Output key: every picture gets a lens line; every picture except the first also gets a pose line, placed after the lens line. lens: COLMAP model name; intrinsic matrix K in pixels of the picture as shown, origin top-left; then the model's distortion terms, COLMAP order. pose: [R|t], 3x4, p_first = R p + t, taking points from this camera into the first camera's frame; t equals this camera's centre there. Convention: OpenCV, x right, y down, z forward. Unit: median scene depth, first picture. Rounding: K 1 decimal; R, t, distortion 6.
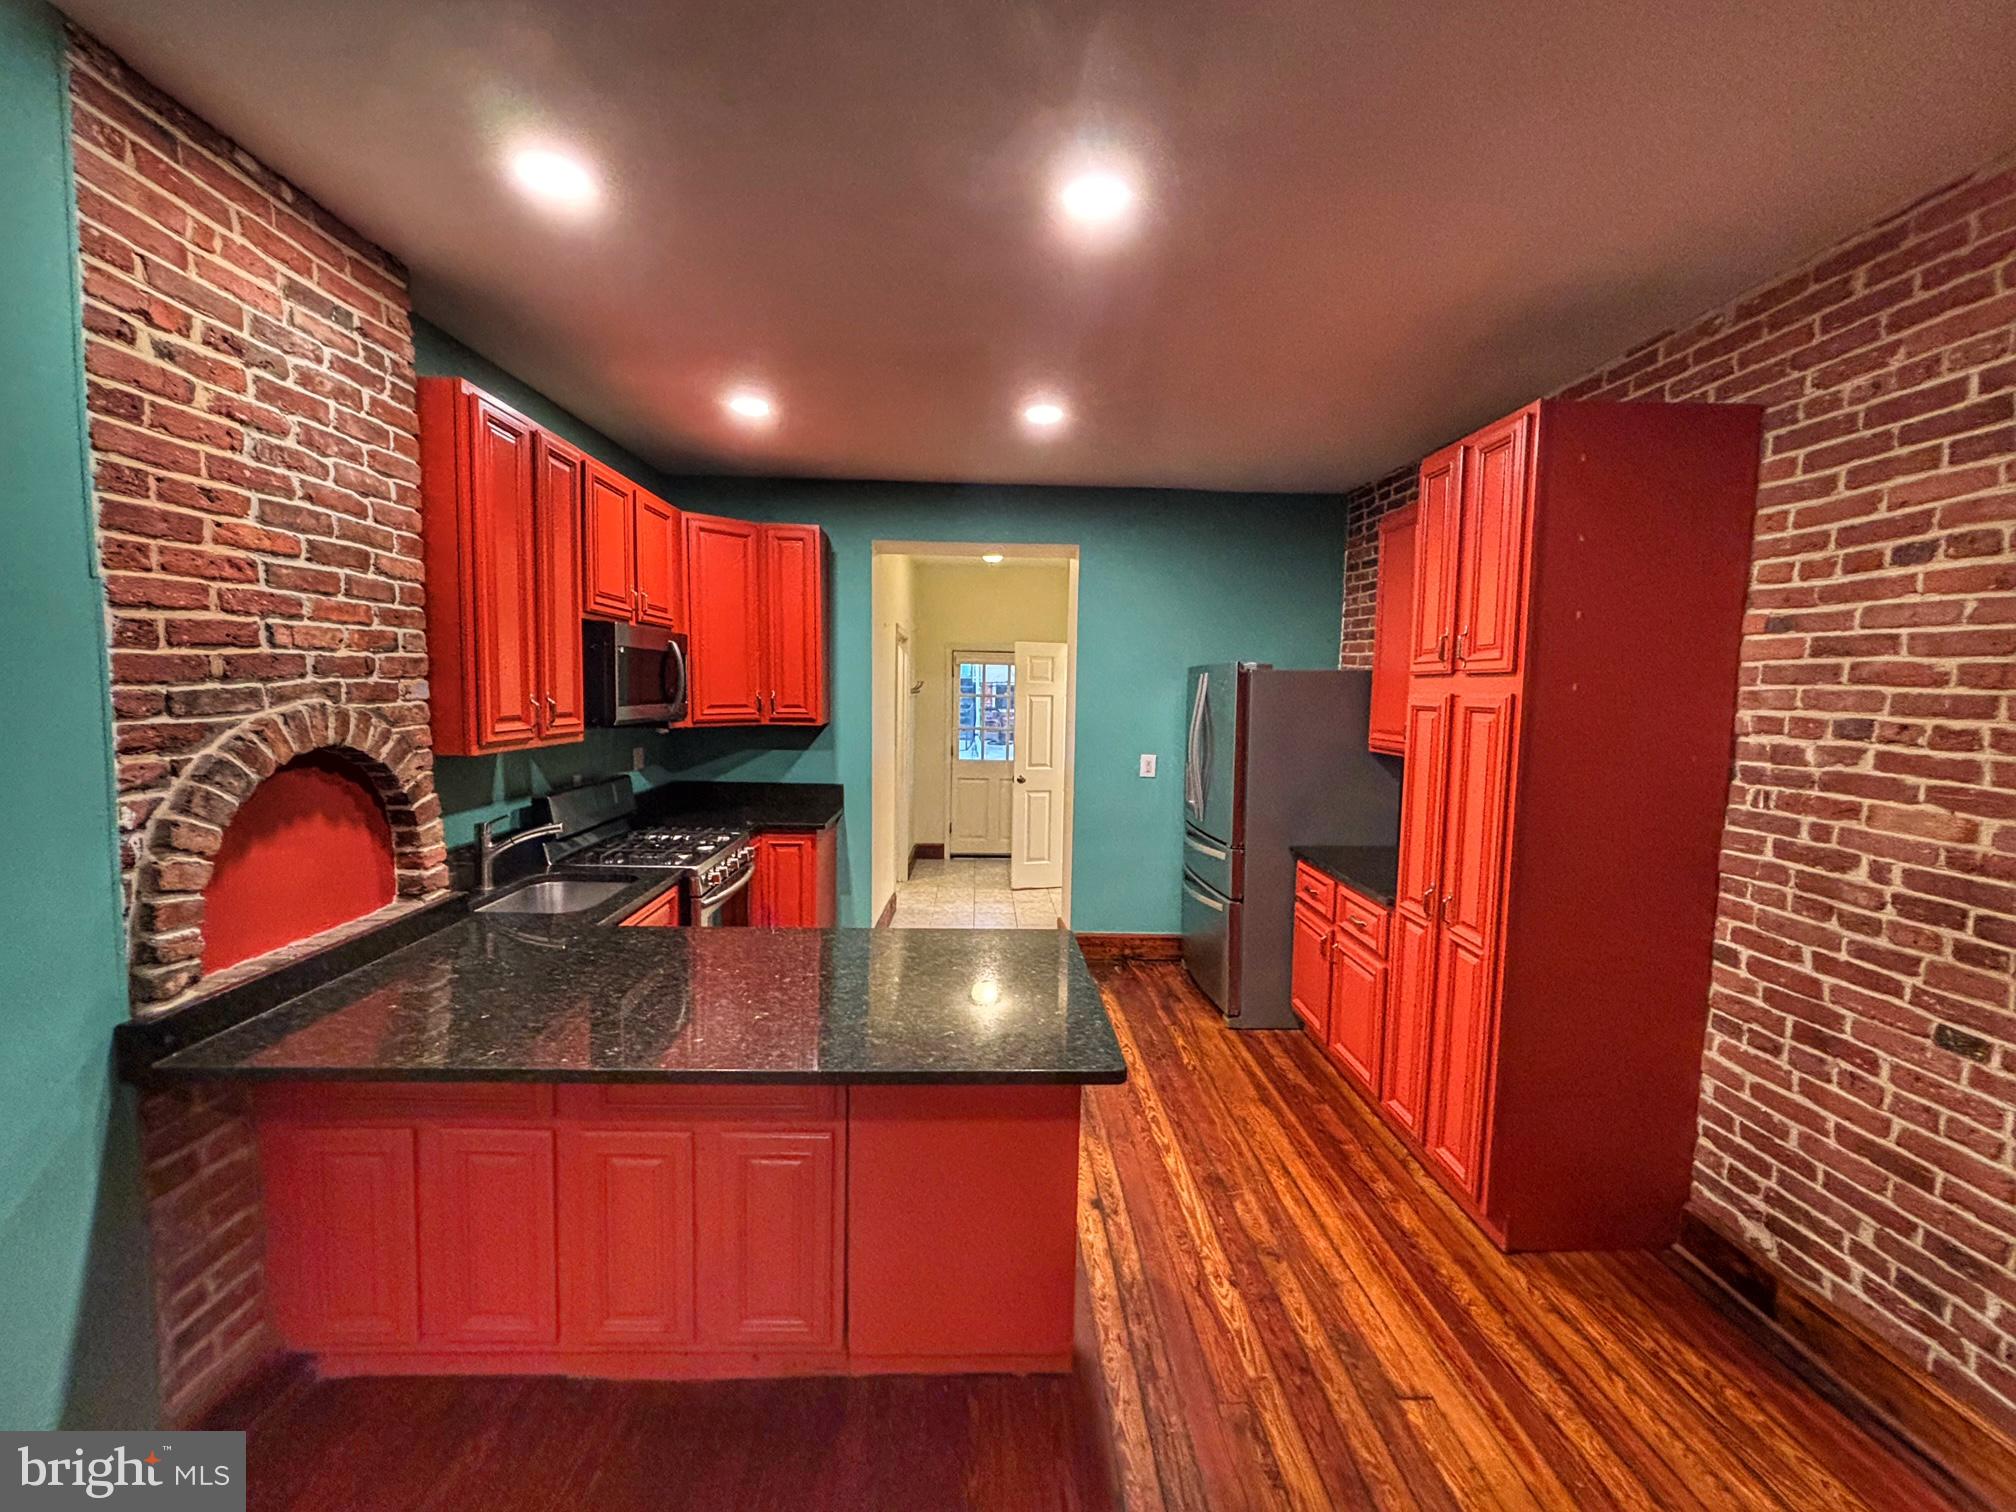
lens RADIAL K [[817.8, 0, 1013.1], [0, 817.8, 757.5], [0, 0, 1]] dist [0.007166, -0.000903]
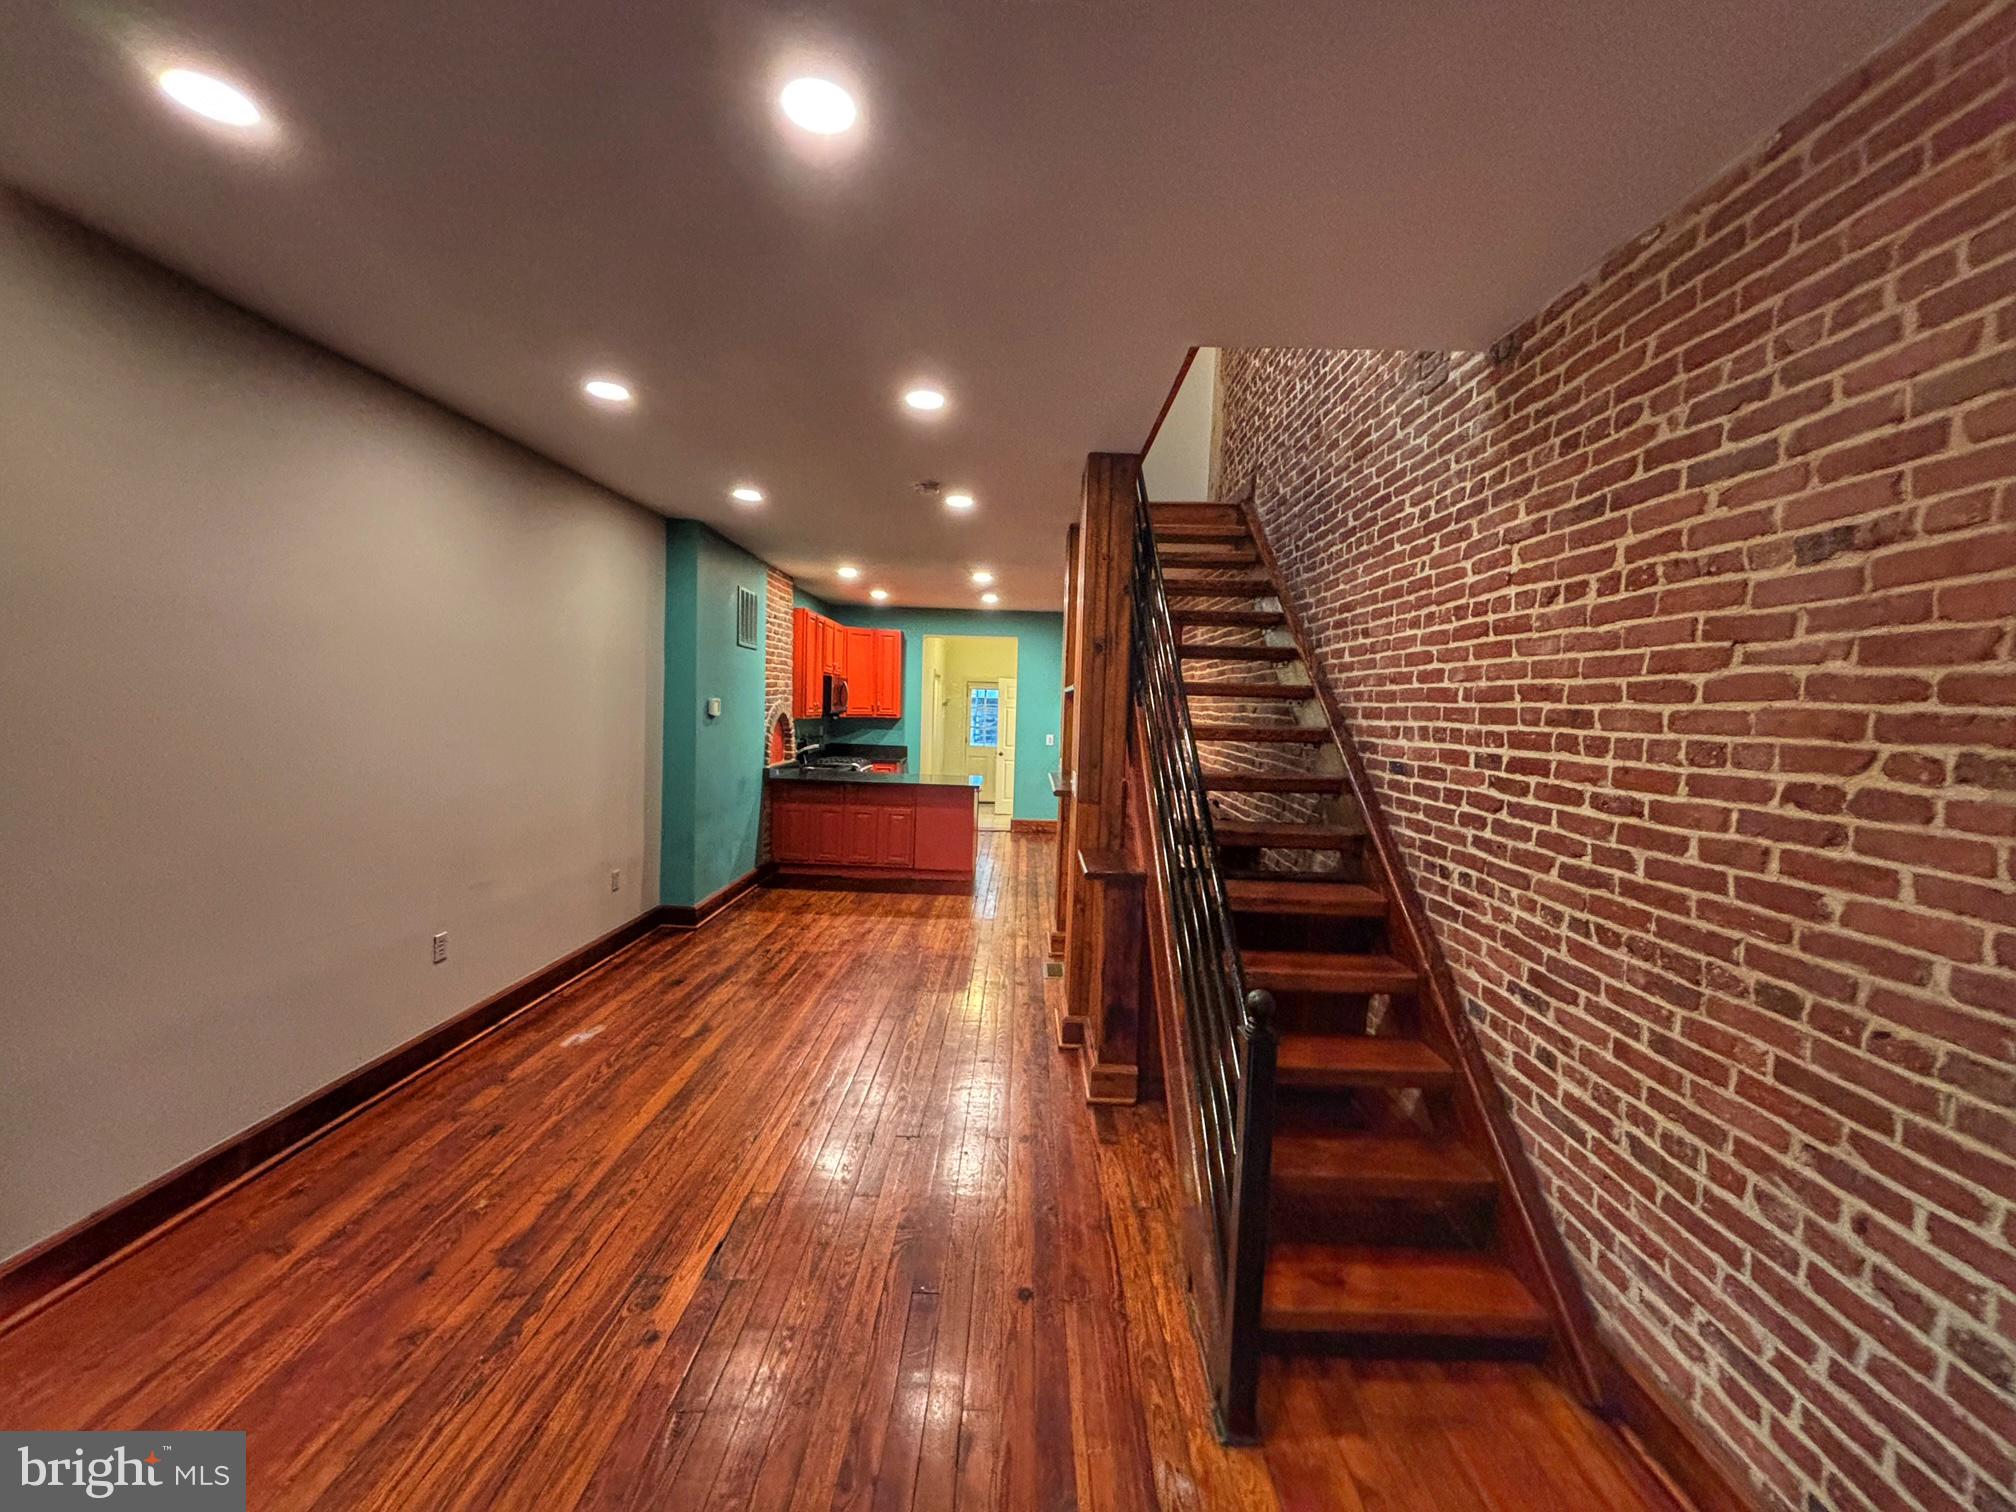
lens RADIAL K [[817.8, 0, 1008.7], [0, 817.8, 752.8], [0, 0, 1]] dist [0.007166, -0.000903]
pose [[0.998122, 0.016648, -0.058954, 0.455717], [-0.018453, 0.999374, -0.030196, 0.272719], [0.058415, 0.031227, 0.997804, -2.782128]]
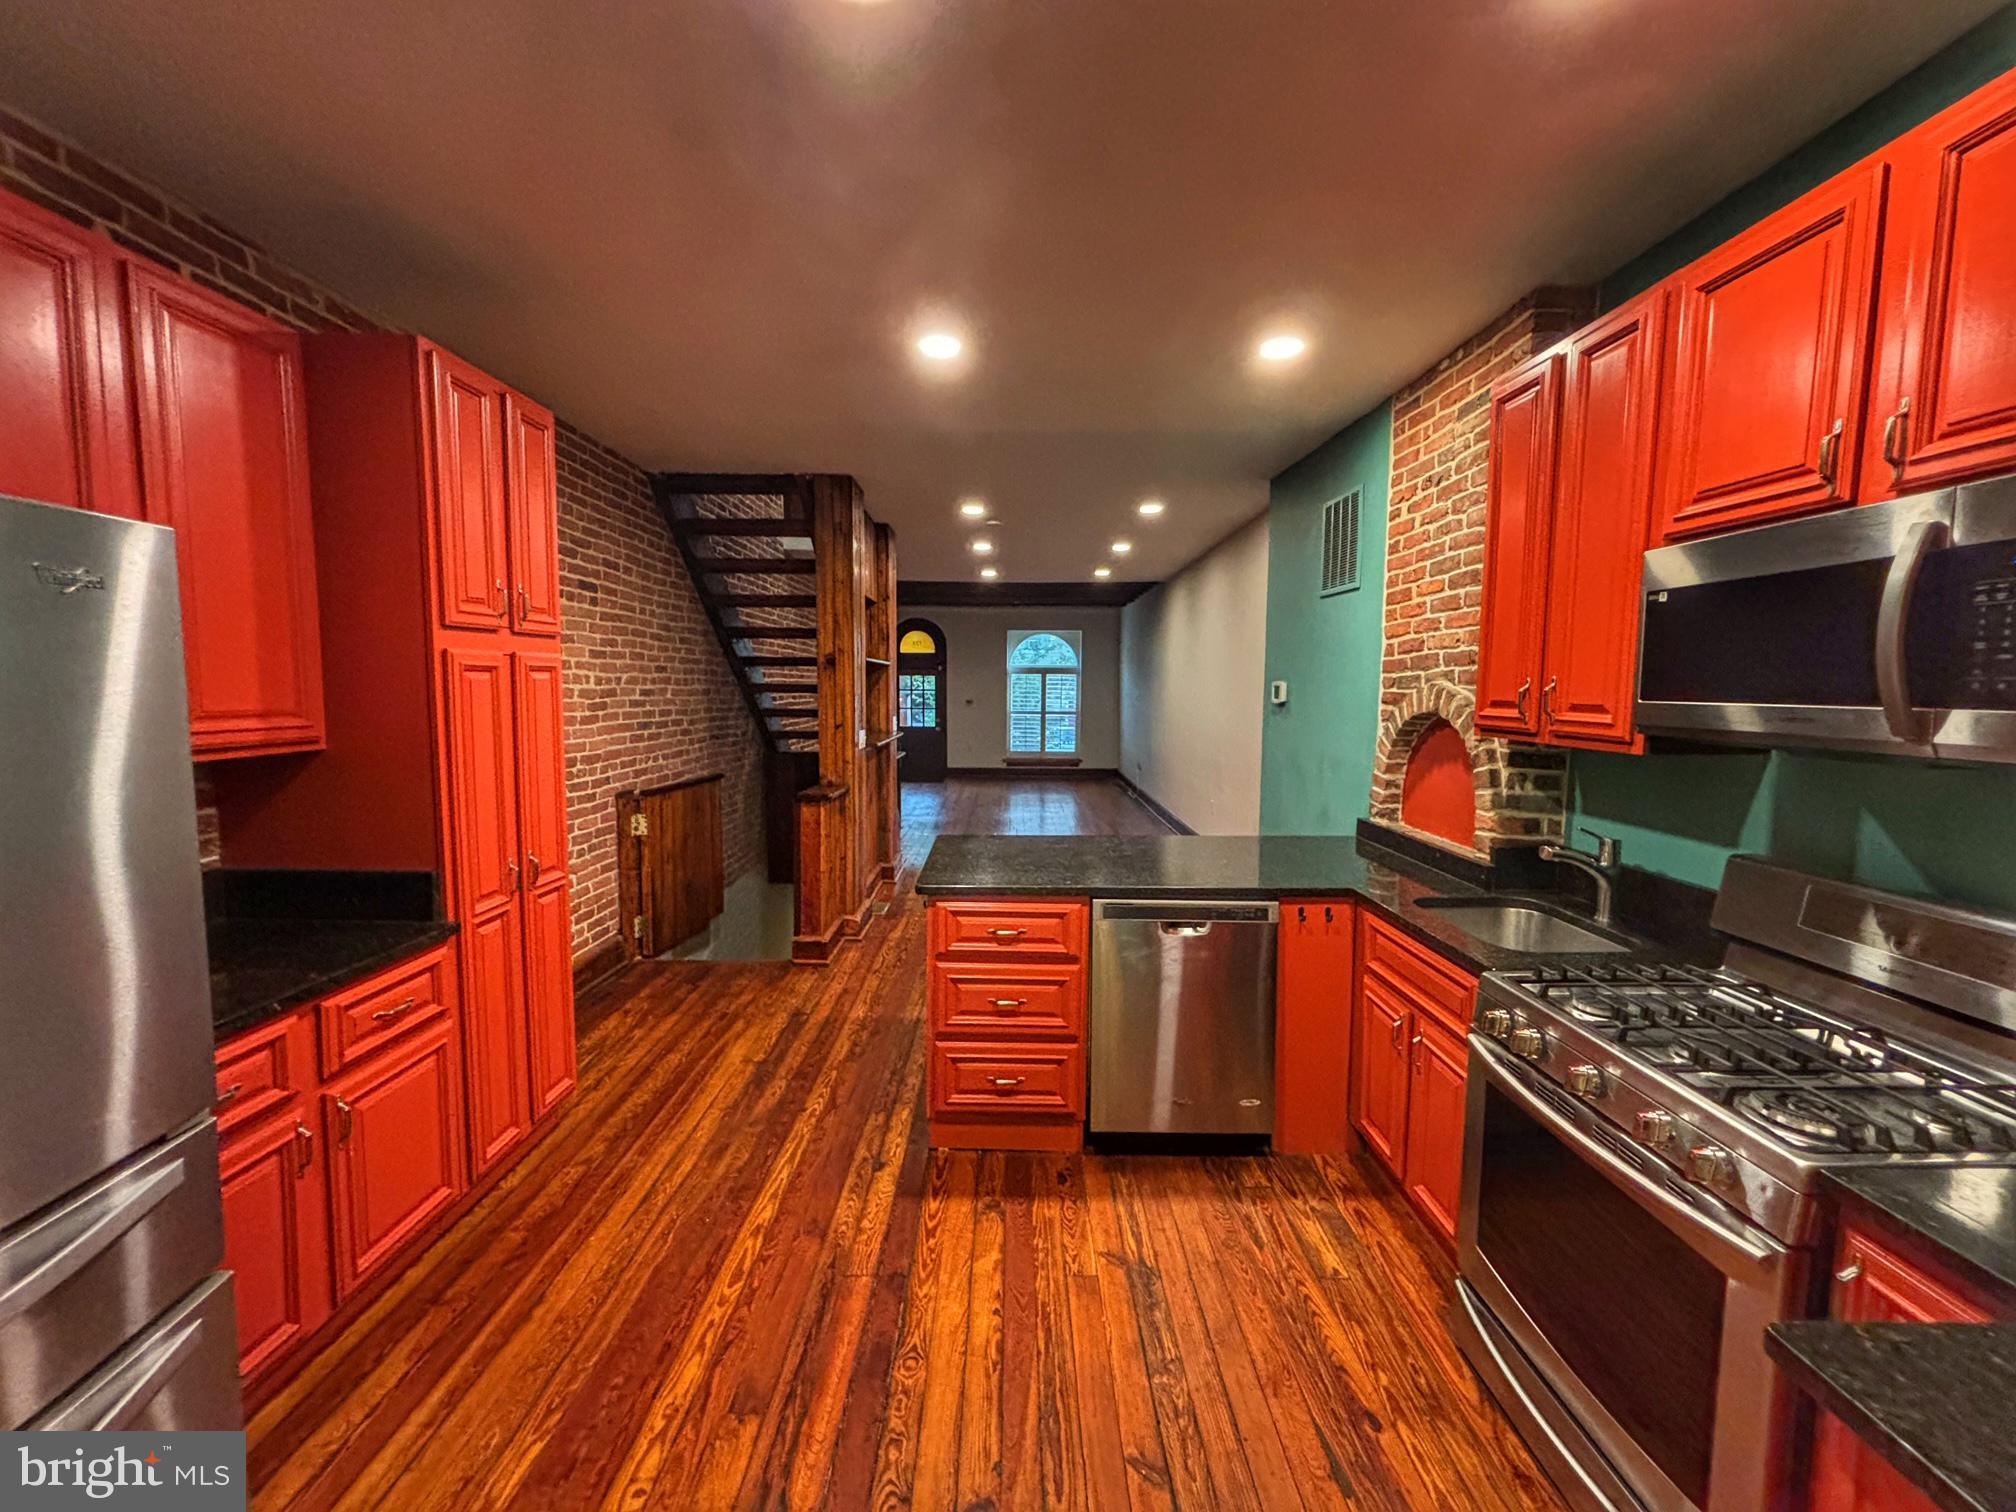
lens RADIAL K [[817.8, 0, 1007.4], [0, 817.8, 756.1], [0, 0, 1]] dist [0.007166, -0.000903]
pose [[-0.998750, -0.029033, 0.040681, -0.111703], [-0.021448, 0.984188, 0.175824, -0.187042], [-0.045142, 0.174732, -0.983581, 2.586000]]
